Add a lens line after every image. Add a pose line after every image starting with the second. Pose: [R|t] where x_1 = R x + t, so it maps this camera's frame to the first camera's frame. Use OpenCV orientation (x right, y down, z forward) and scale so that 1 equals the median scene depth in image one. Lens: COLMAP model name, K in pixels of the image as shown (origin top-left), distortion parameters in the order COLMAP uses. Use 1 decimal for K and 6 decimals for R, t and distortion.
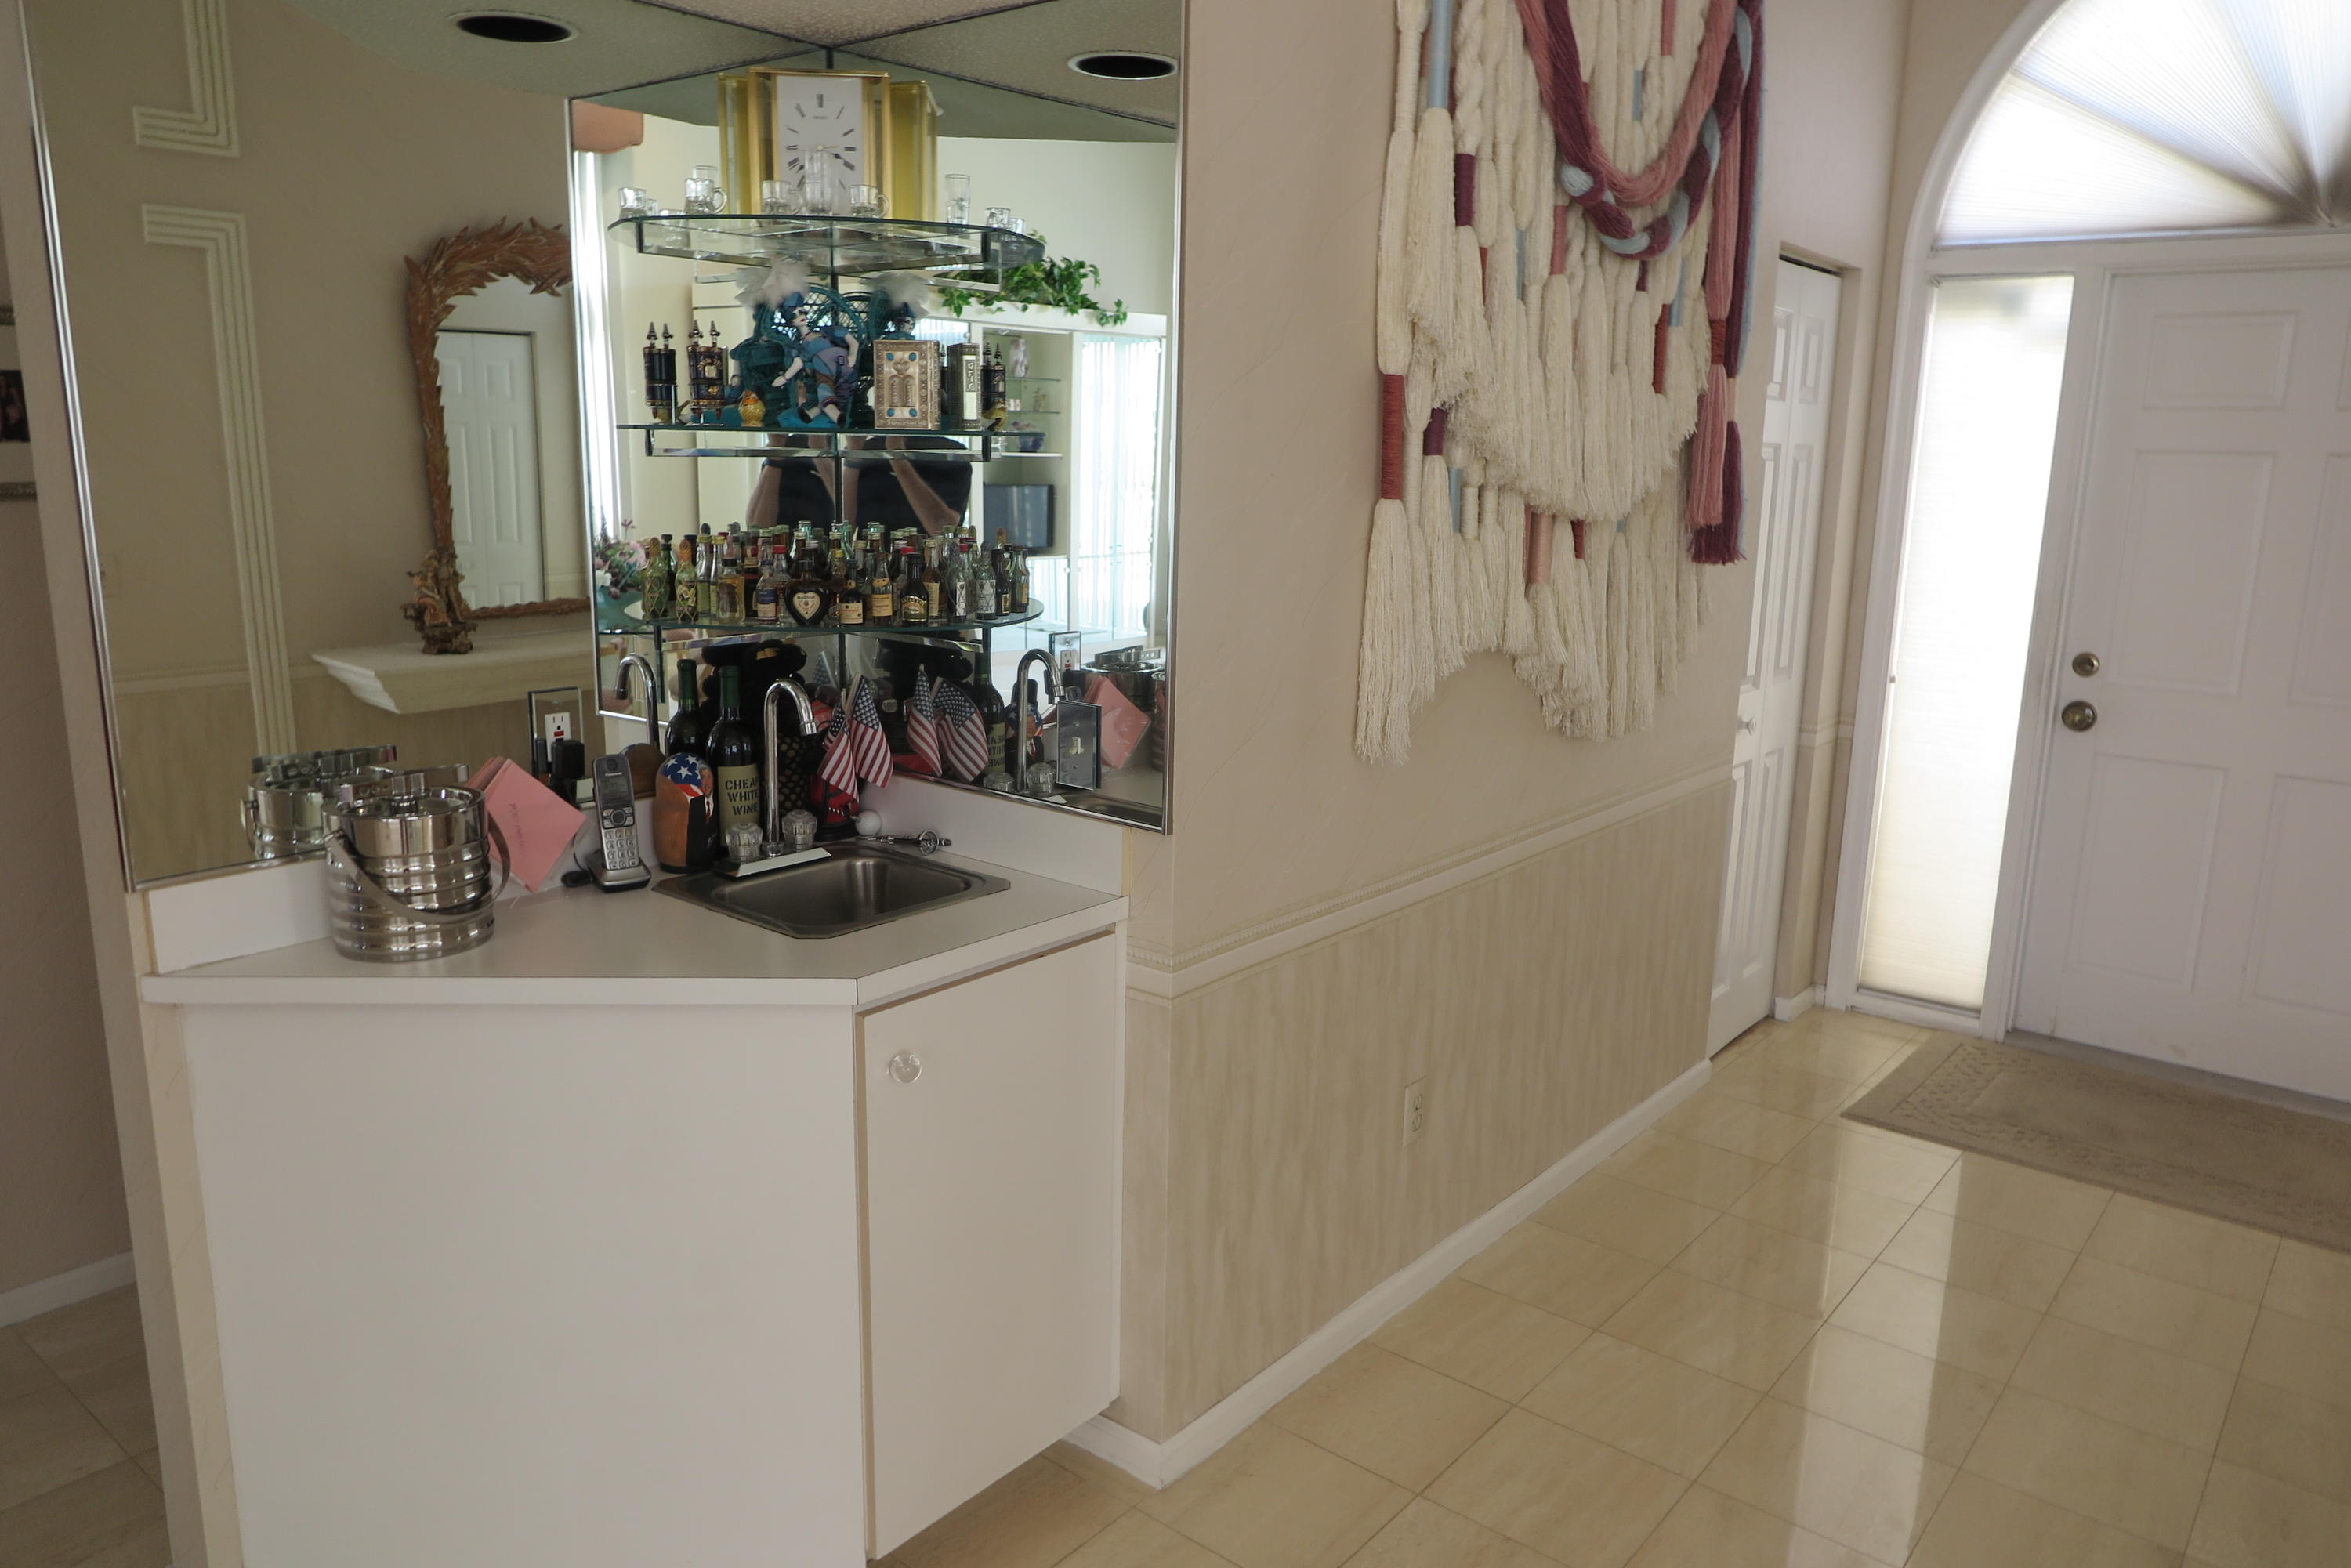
lens RADIAL K [[1617.9, 0, 1182.1], [0, 1617.9, 772.2], [0, 0, 1]] dist [-0.012486, -0.003866]
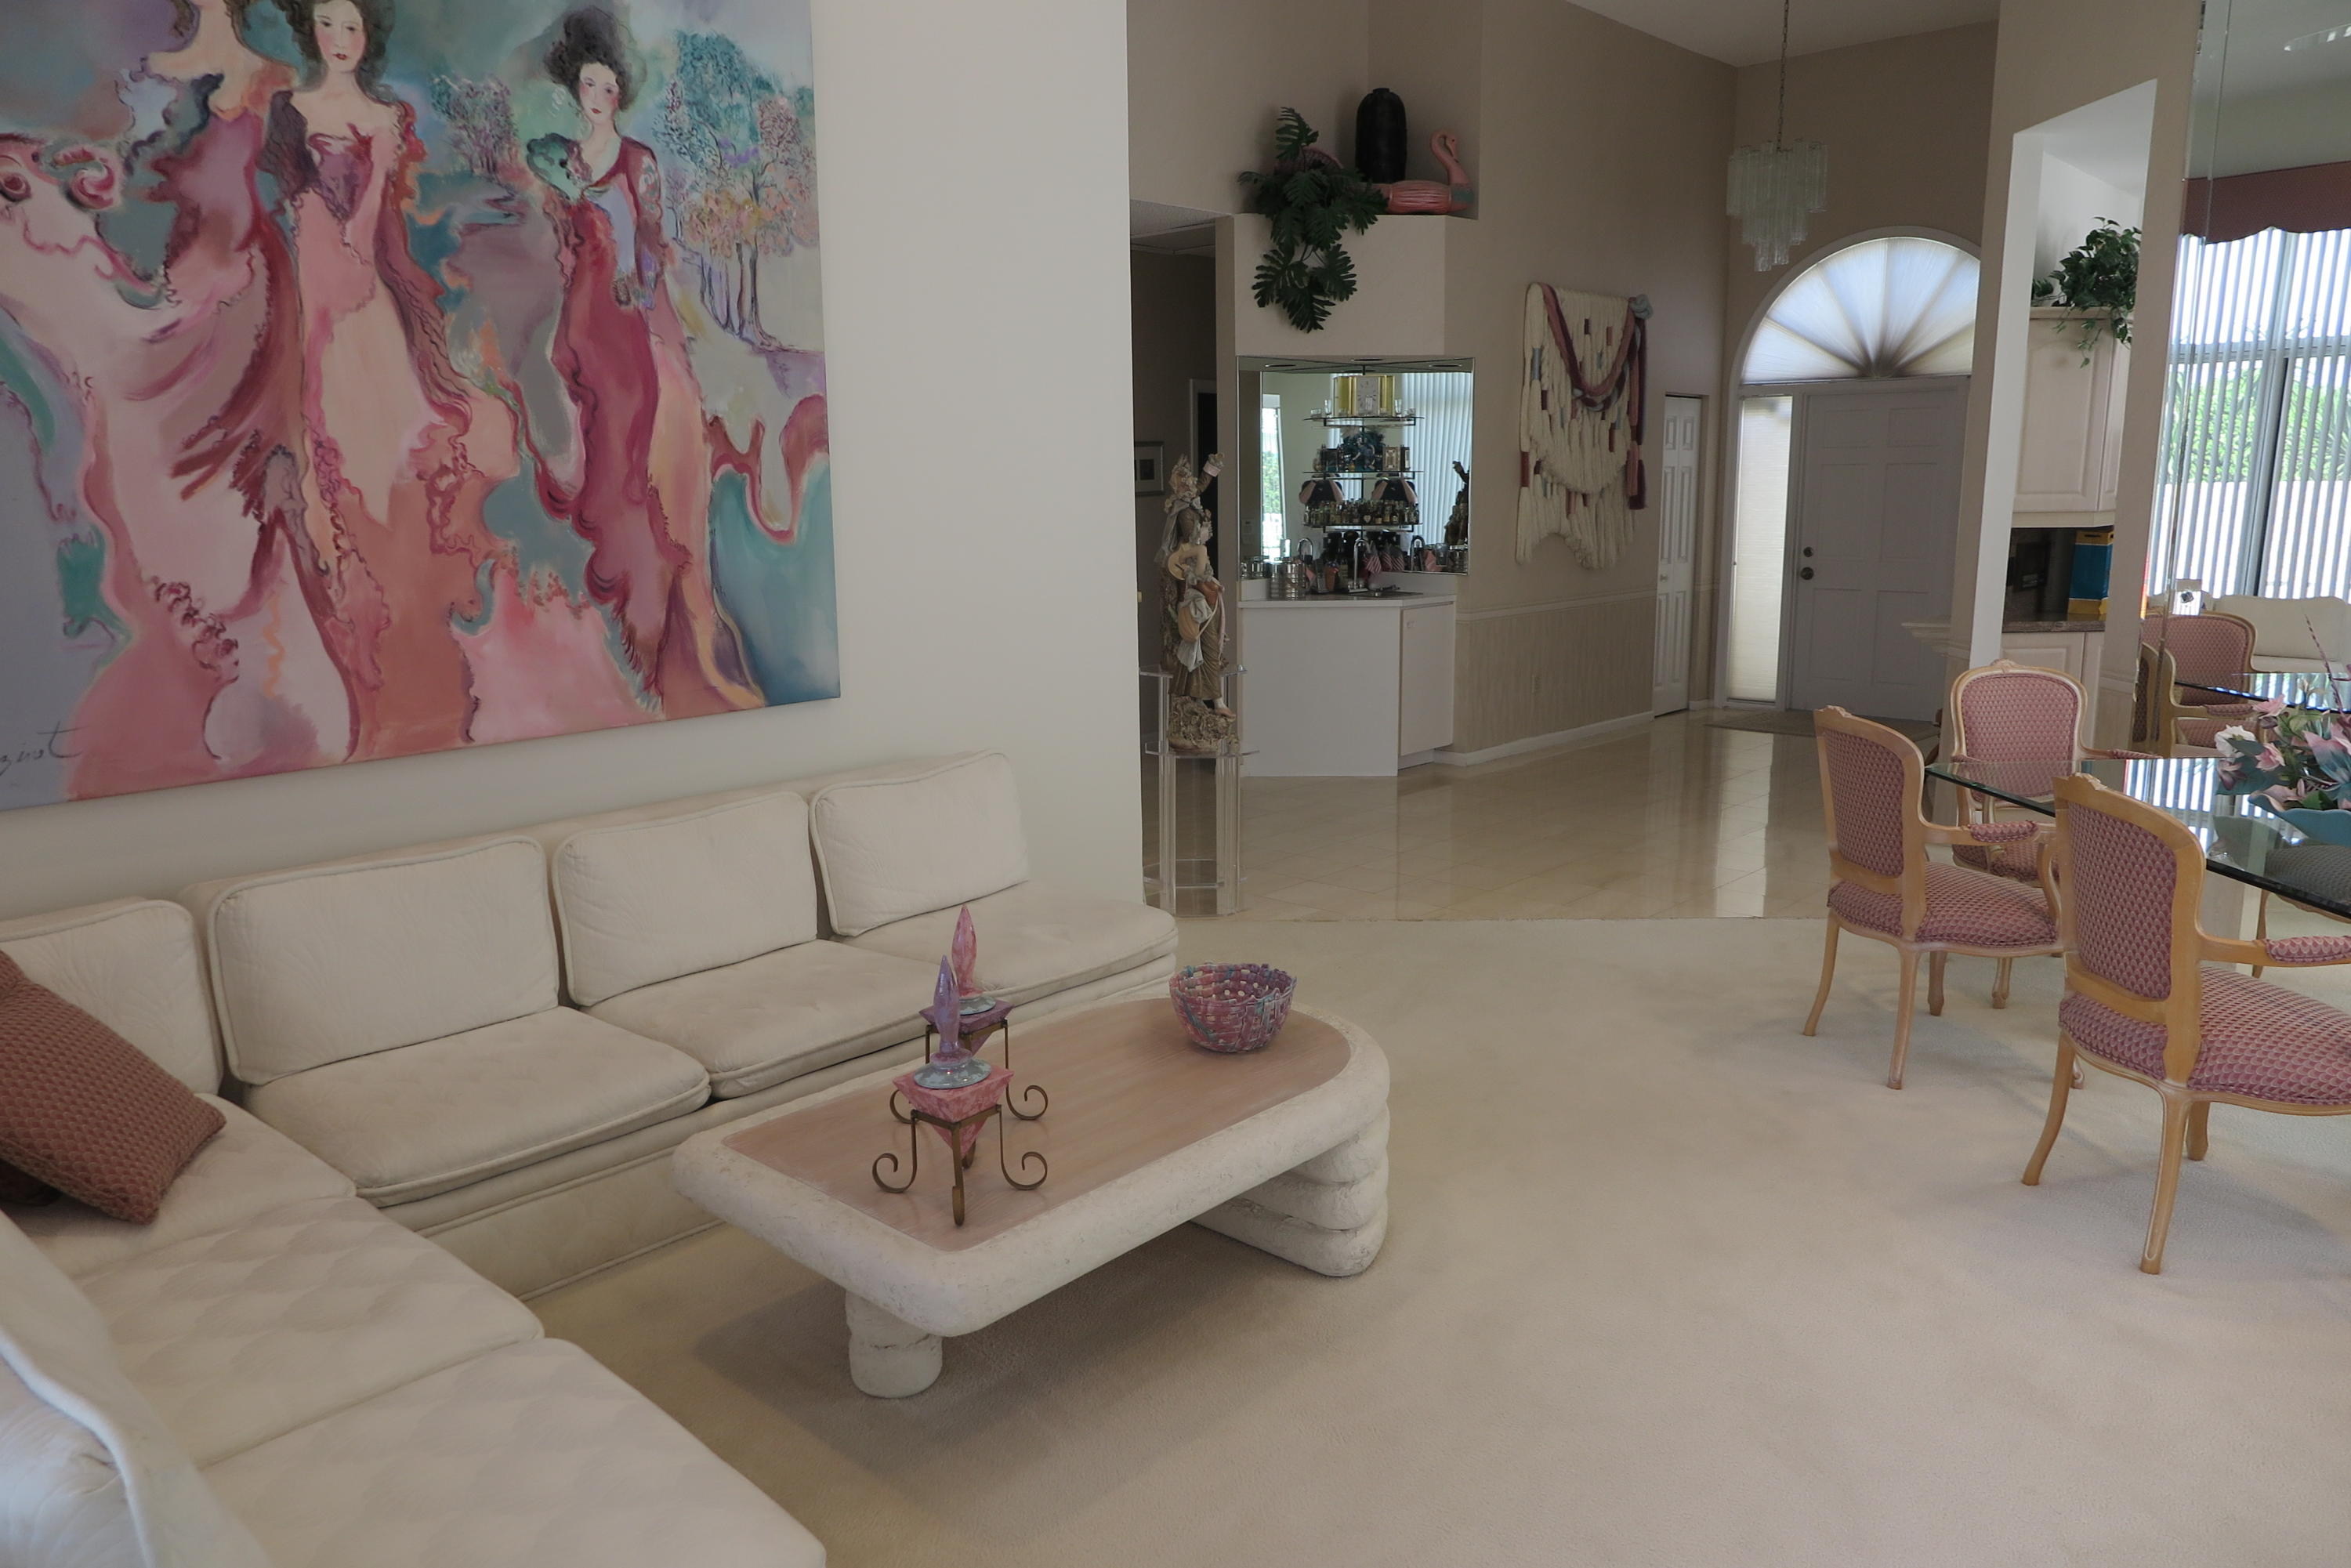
lens RADIAL K [[1617.9, 0, 1174.5], [0, 1617.9, 791.9], [0, 0, 1]] dist [-0.012486, -0.003866]
pose [[0.997281, -0.018307, -0.071388, -0.399566], [0.017567, 0.999785, -0.010976, 0.528923], [0.071574, 0.009692, 0.997388, -2.600412]]
